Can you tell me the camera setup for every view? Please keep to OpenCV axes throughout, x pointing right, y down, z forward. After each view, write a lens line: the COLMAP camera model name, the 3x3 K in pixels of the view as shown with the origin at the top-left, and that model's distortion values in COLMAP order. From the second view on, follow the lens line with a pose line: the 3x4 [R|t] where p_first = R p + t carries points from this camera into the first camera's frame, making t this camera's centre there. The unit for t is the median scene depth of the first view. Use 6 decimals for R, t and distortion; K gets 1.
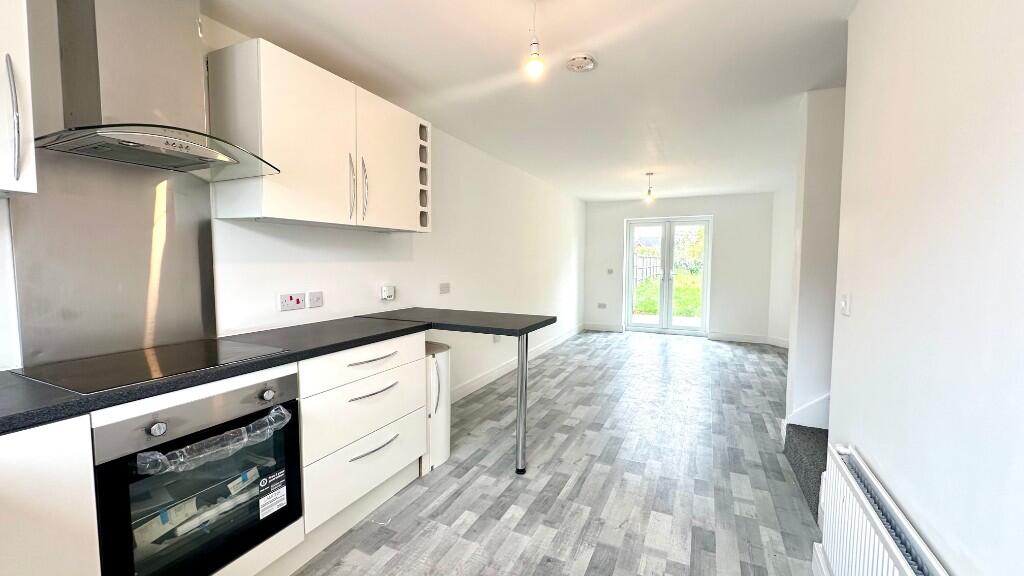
lens RADIAL K [[407.2, 0, 507.4], [0, 407.2, 285.4], [0, 0, 1]] dist [-0.016334, -0.000135]
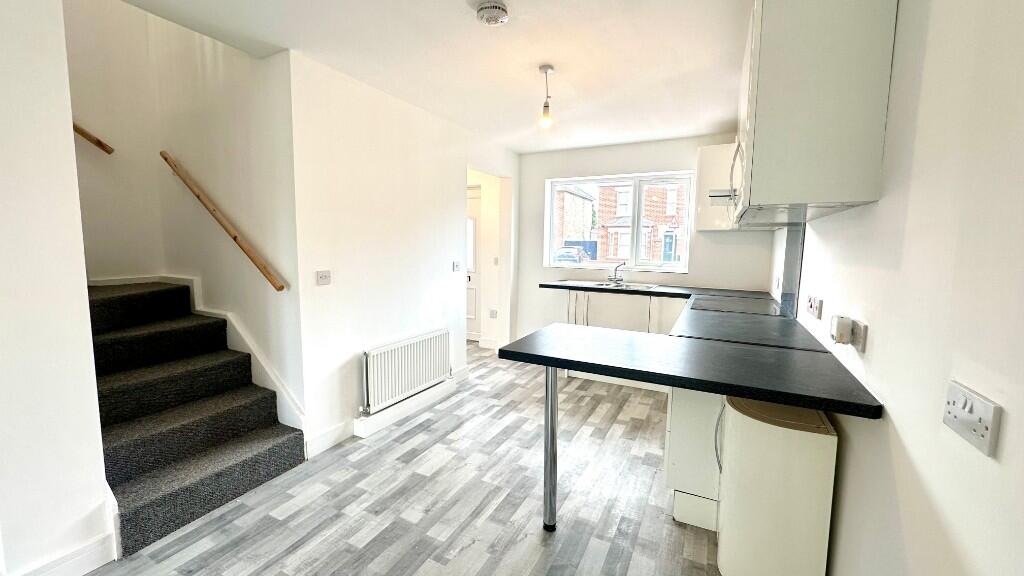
lens RADIAL K [[407.2, 0, 515.3], [0, 407.2, 285.0], [0, 0, 1]] dist [-0.016334, -0.000135]
pose [[-0.999840, -0.015612, 0.008688, 0.105076], [-0.014019, 0.986973, 0.160275, -0.125891], [-0.011077, 0.160127, -0.987034, 1.799274]]
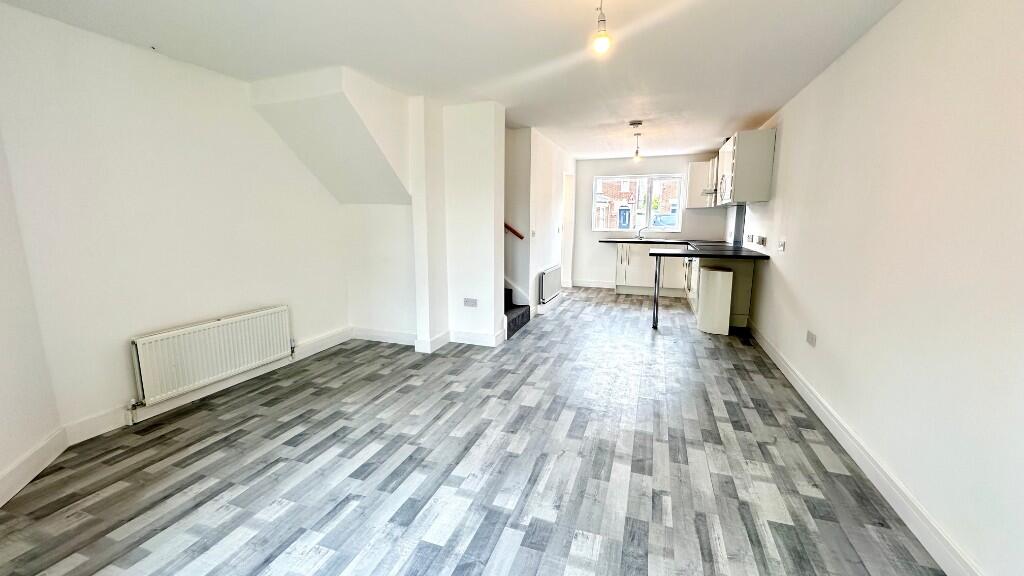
lens RADIAL K [[407.2, 0, 519.1], [0, 407.2, 286.3], [0, 0, 1]] dist [-0.016334, -0.000135]
pose [[-0.991442, 0.021524, -0.128765, 0.997637], [-0.007364, 0.975525, 0.219764, -0.173881], [0.130344, 0.218831, -0.967018, 2.967081]]
